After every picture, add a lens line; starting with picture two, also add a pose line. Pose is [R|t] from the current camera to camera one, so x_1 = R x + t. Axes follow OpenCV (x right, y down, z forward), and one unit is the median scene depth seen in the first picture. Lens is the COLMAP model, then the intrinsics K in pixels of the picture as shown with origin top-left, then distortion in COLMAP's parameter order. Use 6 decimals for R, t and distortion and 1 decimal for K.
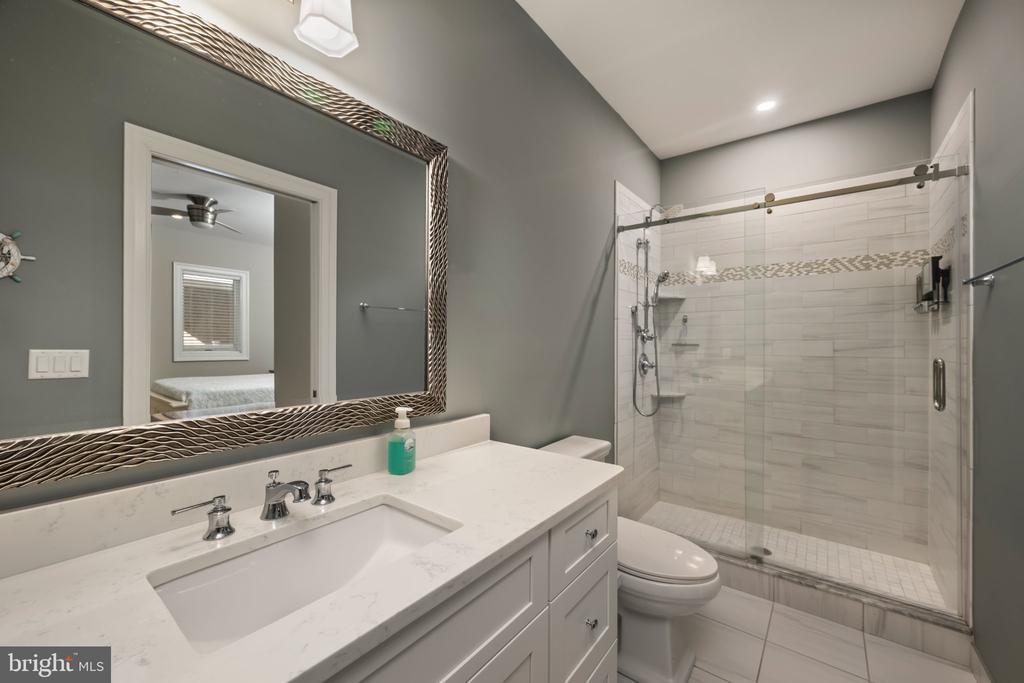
lens RADIAL K [[400.7, 0, 512.0], [0, 400.7, 341.5], [0, 0, 1]] dist [-0.001321, -0.000081]
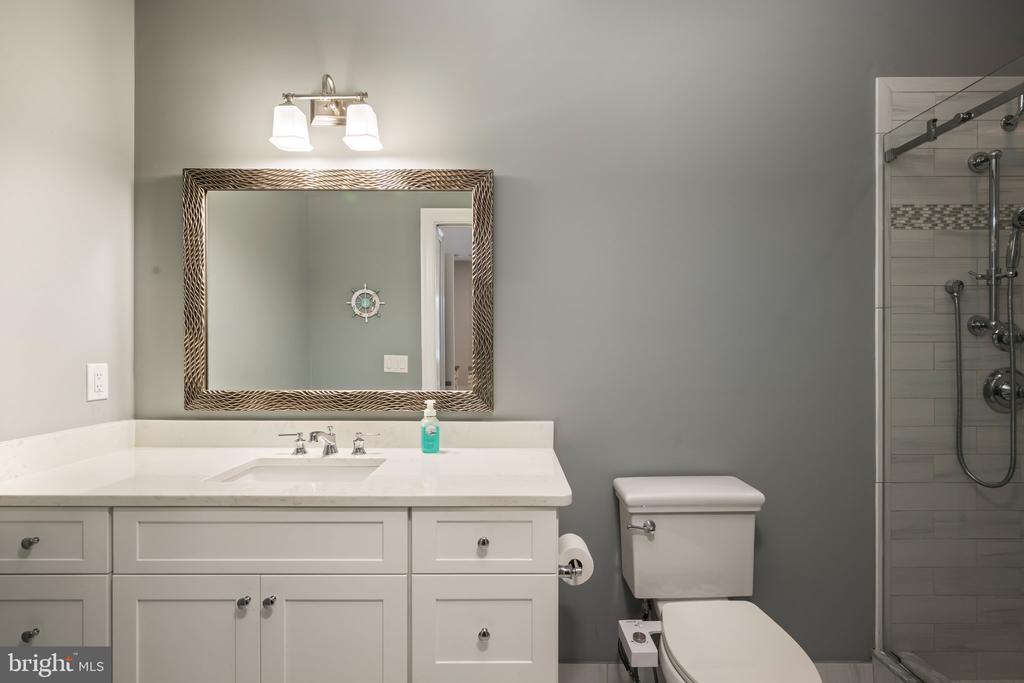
lens RADIAL K [[448.1, 0, 513.2], [0, 448.1, 350.3], [0, 0, 1]] dist [-0.015436, -0.000207]
pose [[0.609626, -0.007109, -0.792657, 0.871756], [0.004385, 0.999975, -0.005595, 0.016018], [0.792677, -0.000065, 0.609642, 0.312482]]
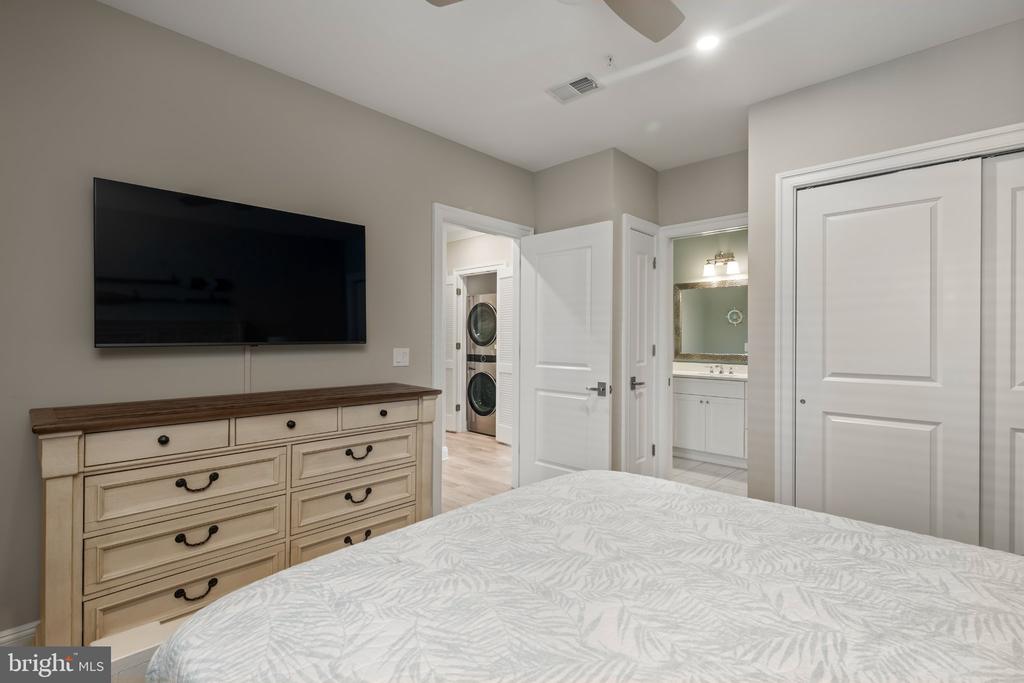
lens RADIAL K [[479.4, 0, 512.0], [0, 479.4, 341.5], [0, 0, 1]] dist [-0.000077, -0.000014]
pose [[-0.105612, -0.001976, -0.994405, 3.887612], [-0.005254, 0.999985, -0.001429, 0.028172], [0.994394, 0.005074, -0.105621, -0.696368]]
